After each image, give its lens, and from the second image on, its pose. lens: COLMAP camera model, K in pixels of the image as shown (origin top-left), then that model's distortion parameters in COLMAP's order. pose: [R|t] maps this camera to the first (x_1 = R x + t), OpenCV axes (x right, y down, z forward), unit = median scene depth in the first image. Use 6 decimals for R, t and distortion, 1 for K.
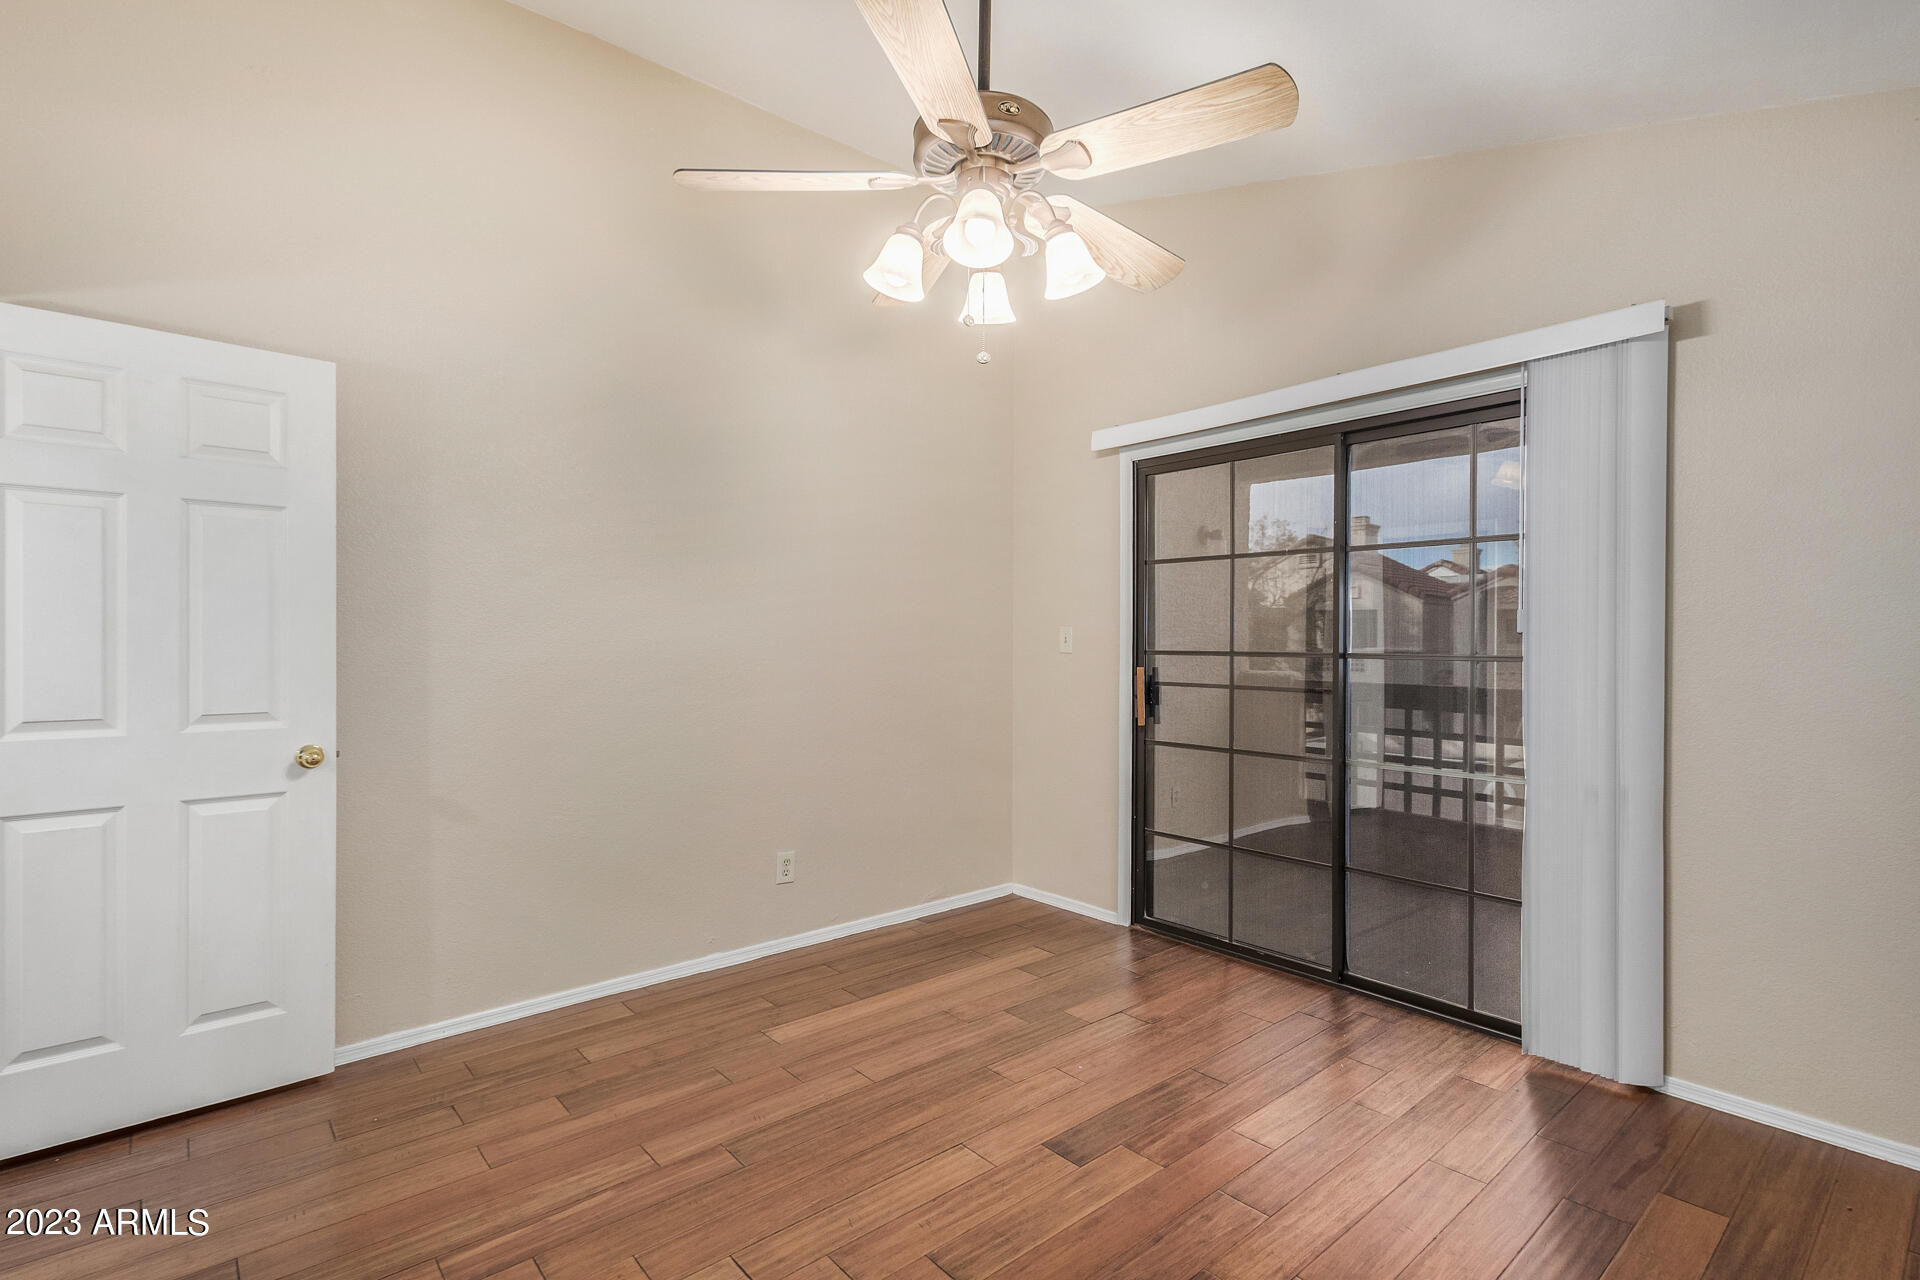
lens RADIAL K [[892.1, 0, 920.7], [0, 892.1, 648.1], [0, 0, 1]] dist [-0.000388, -0.000682]
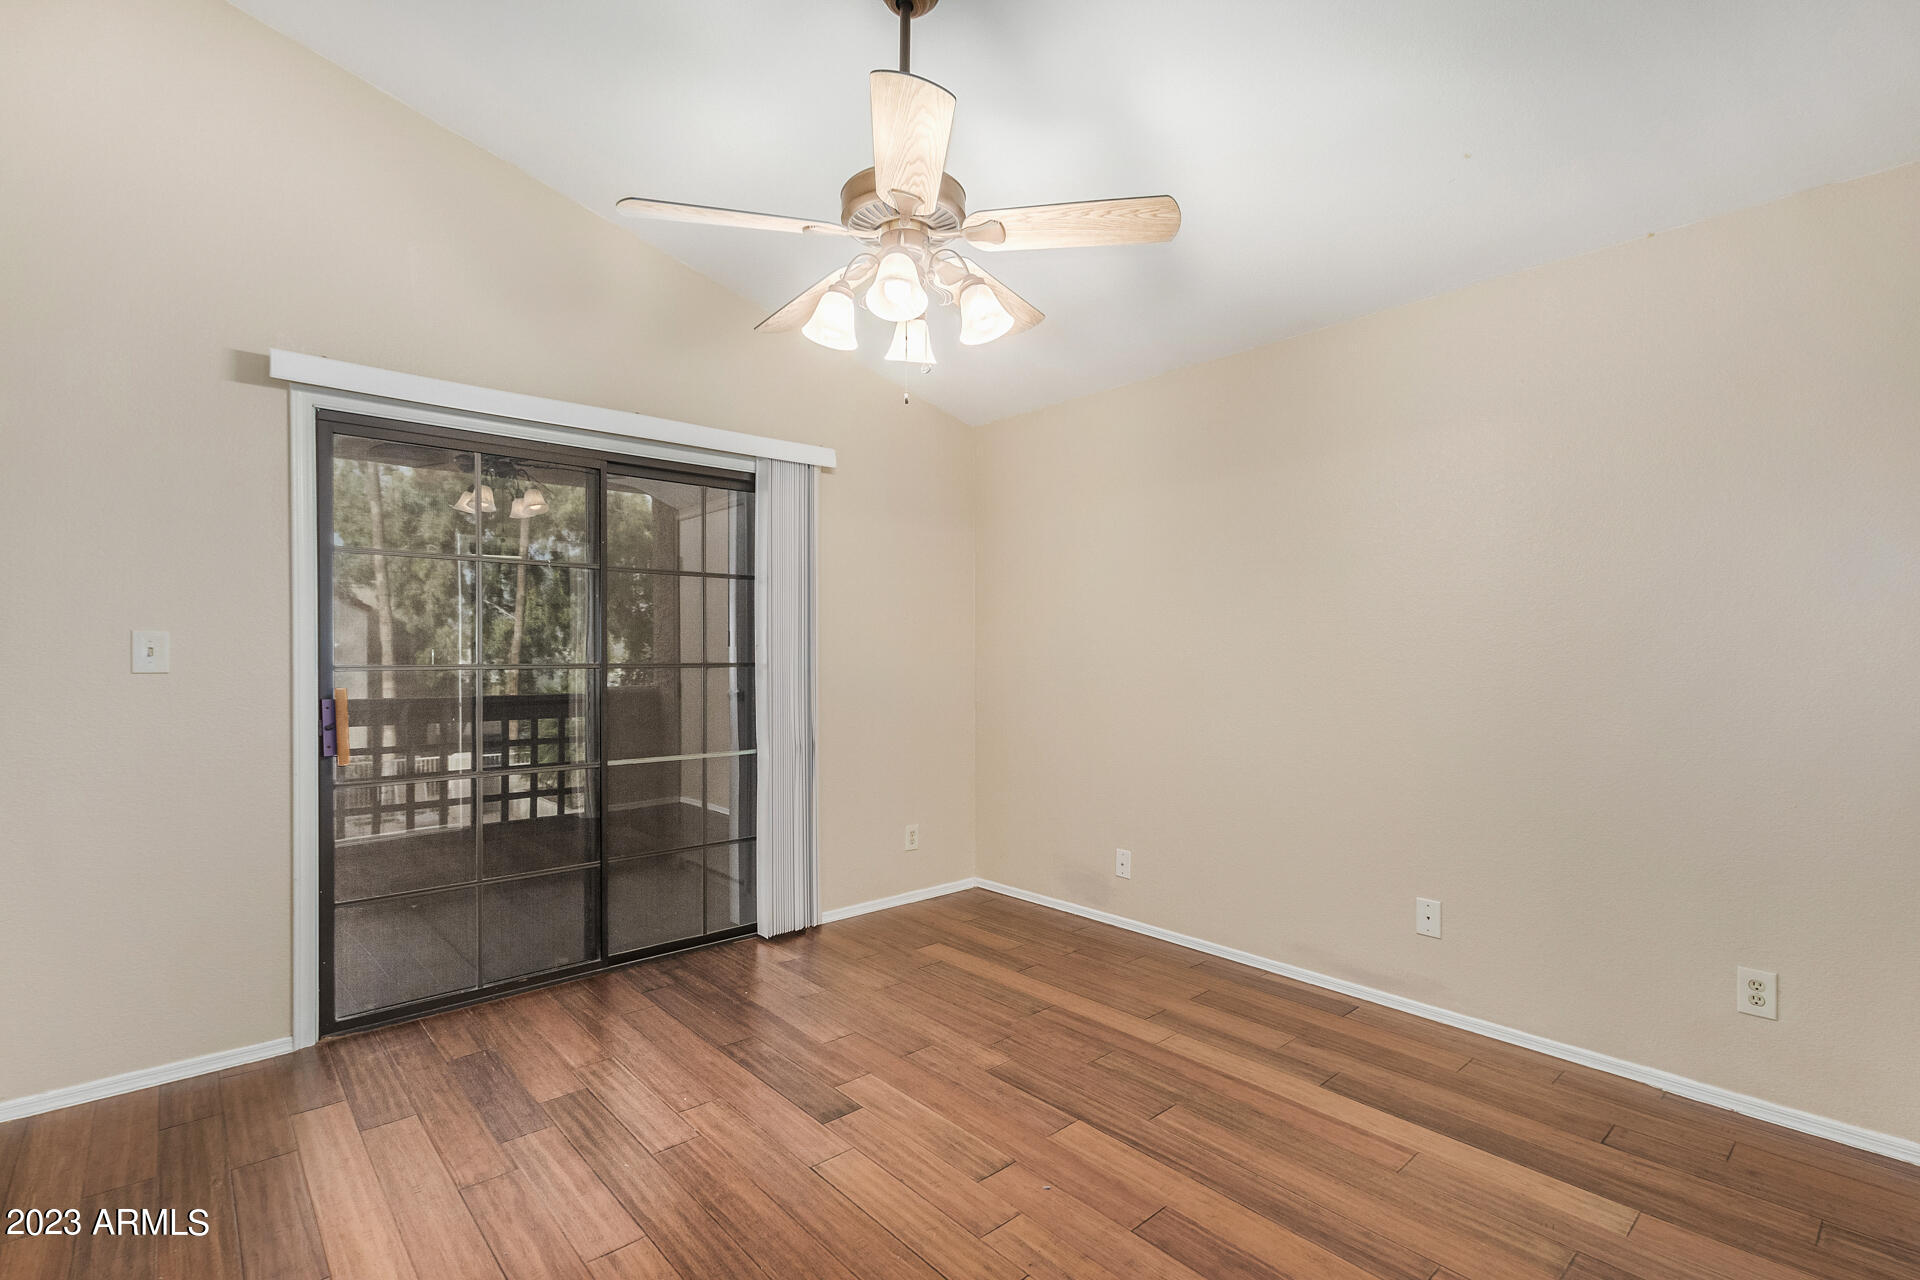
lens RADIAL K [[897.3, 0, 1011.7], [0, 897.3, 633.8], [0, 0, 1]] dist [0.003714, -0.000394]
pose [[-0.070890, 0.016354, 0.997350, -0.849043], [0.011561, 0.999812, -0.015572, -0.009685], [-0.997417, 0.010426, -0.071066, 0.745485]]
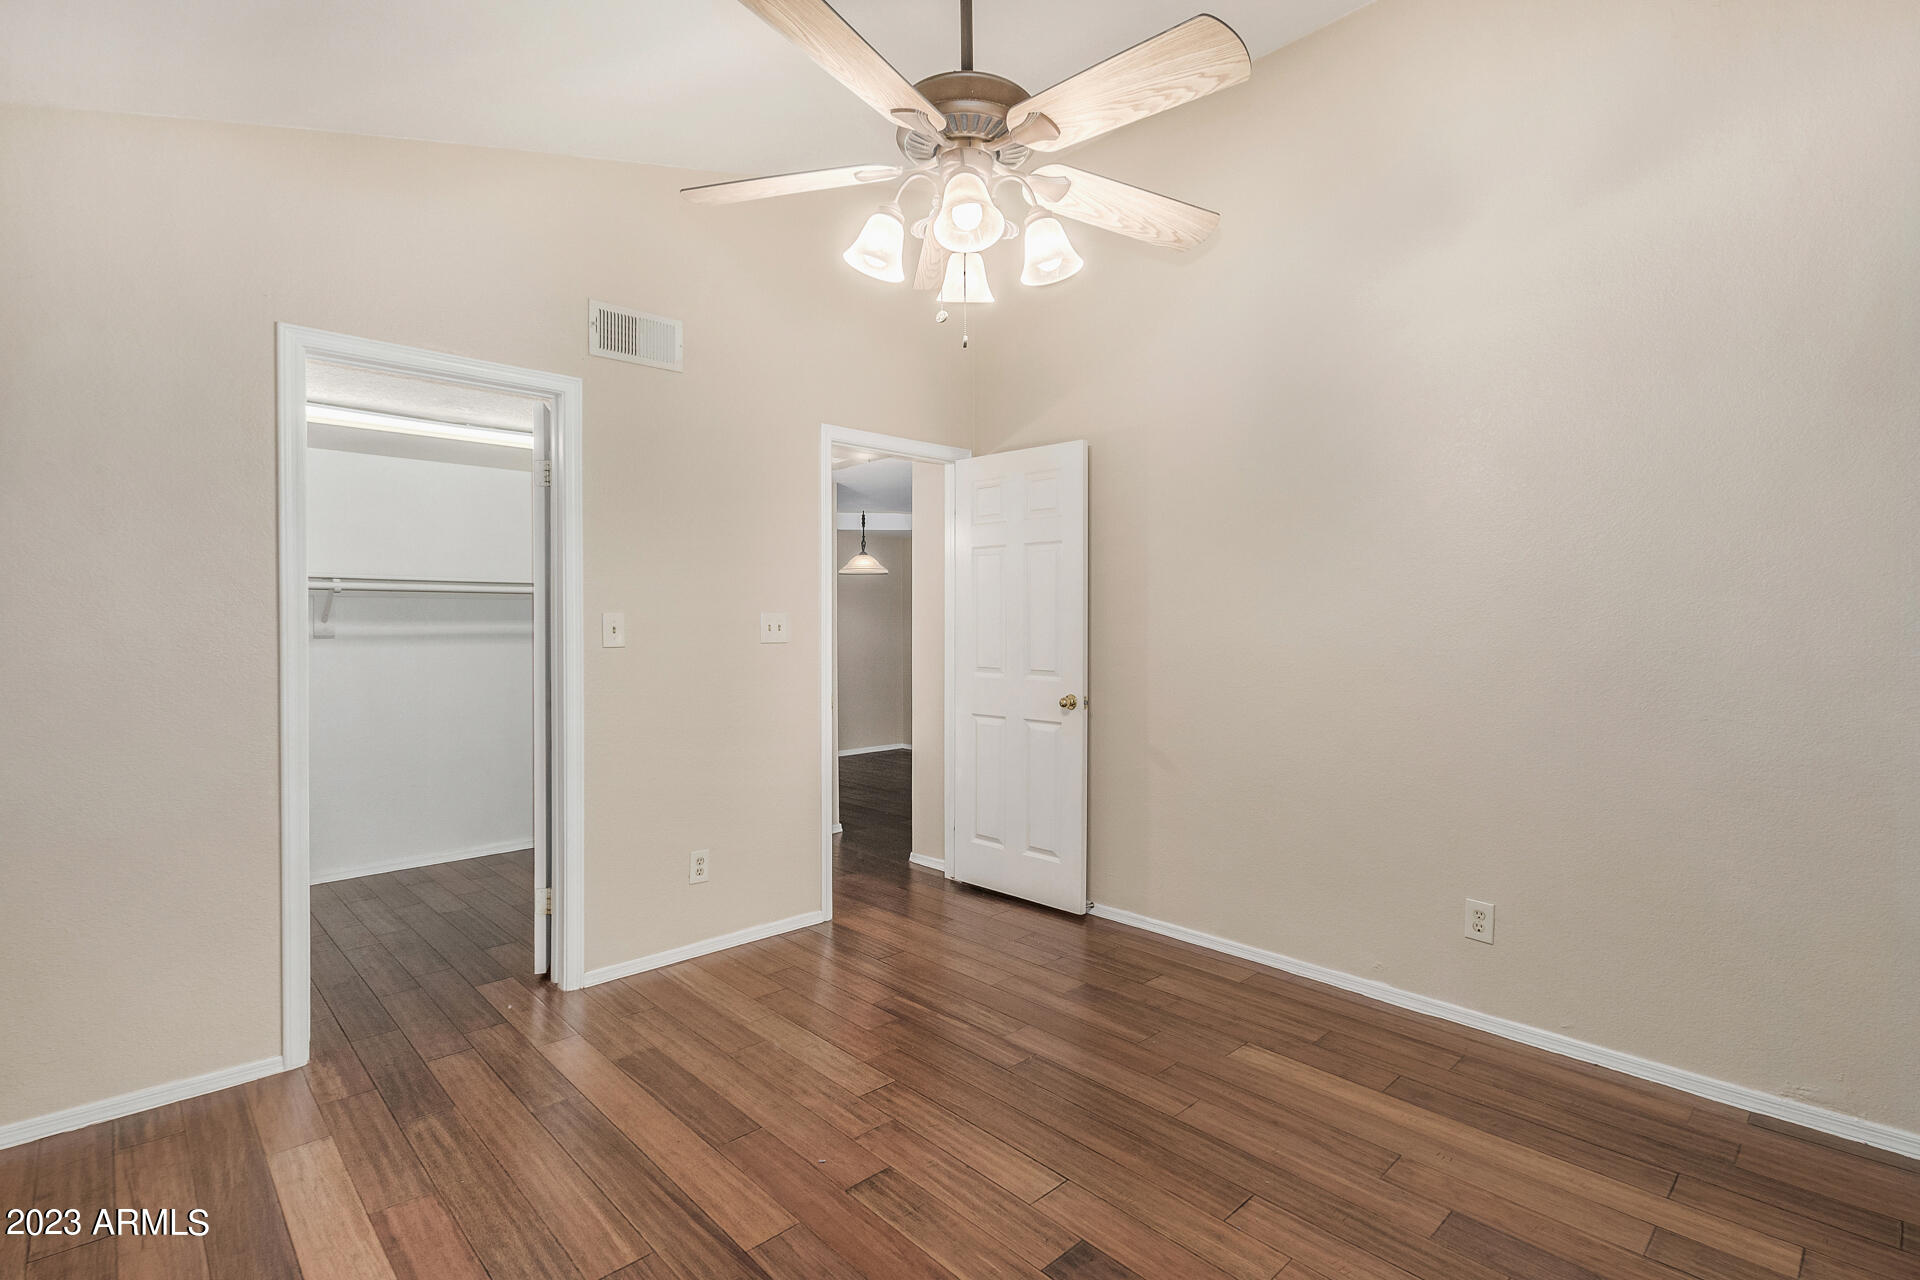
lens RADIAL K [[897.3, 0, 1011.7], [0, 897.3, 633.8], [0, 0, 1]] dist [0.003714, -0.000394]
pose [[0.102263, 0.013012, -0.994672, 0.836023], [-0.009763, 0.999879, 0.012077, -0.011961], [0.994709, 0.008476, 0.102378, 0.745195]]
